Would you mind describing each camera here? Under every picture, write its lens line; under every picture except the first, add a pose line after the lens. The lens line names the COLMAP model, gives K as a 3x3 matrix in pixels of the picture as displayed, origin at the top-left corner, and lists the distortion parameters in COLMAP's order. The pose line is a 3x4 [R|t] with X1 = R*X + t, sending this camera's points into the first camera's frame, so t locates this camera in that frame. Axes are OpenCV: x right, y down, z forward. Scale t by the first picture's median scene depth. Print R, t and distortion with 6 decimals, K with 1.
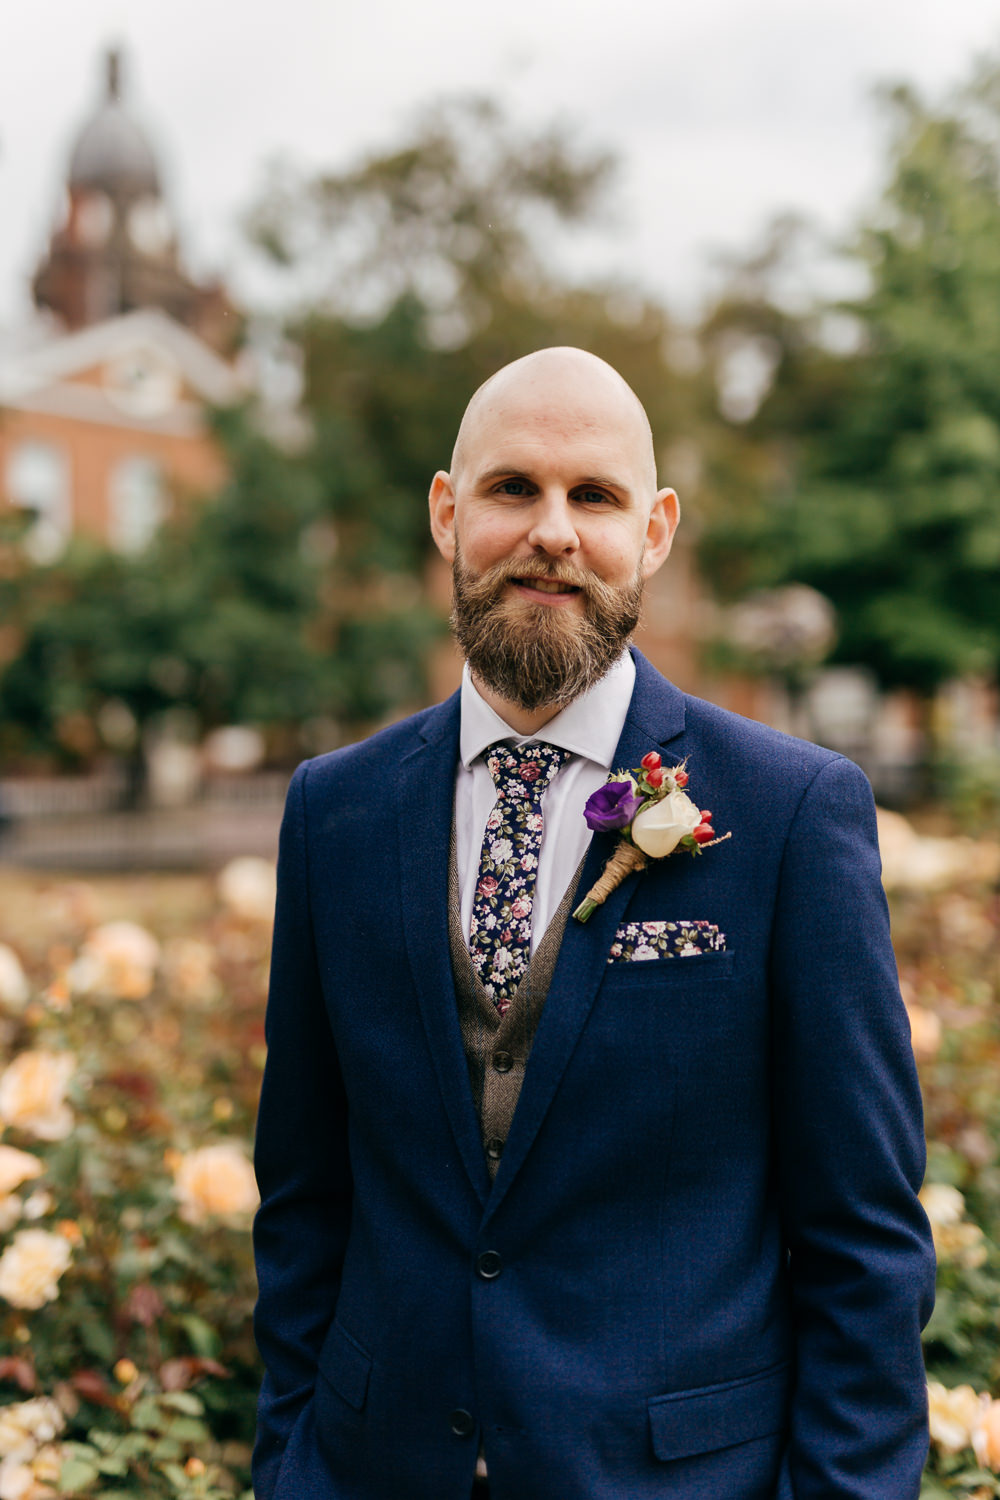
lens RADIAL K [[2064.0, 0, 500.0], [0, 2064.0, 750.0], [0, 0, 1]] dist [0.004437, -0.028435]
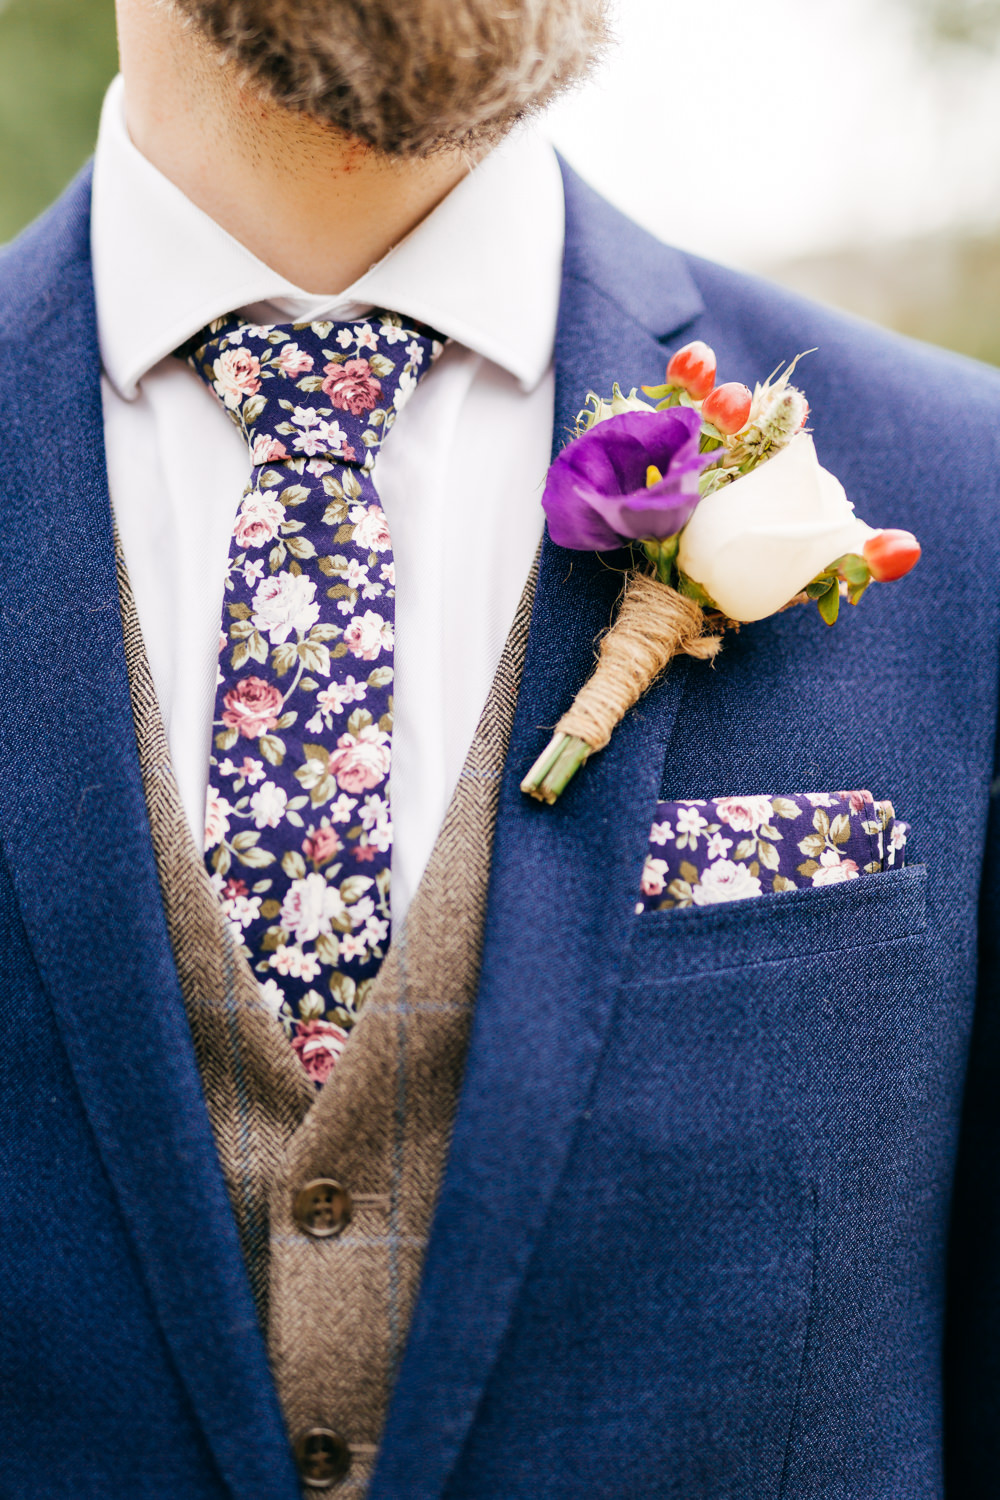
lens RADIAL K [[2483.0, 0, 500.0], [0, 2483.0, 750.0], [0, 0, 1]] dist [0.033801, 0.005995]
pose [[0.951494, -0.020803, 0.306963, -0.097214], [-0.004122, 0.996760, 0.080326, 0.039335], [-0.307640, -0.077695, 0.948325, 0.584039]]
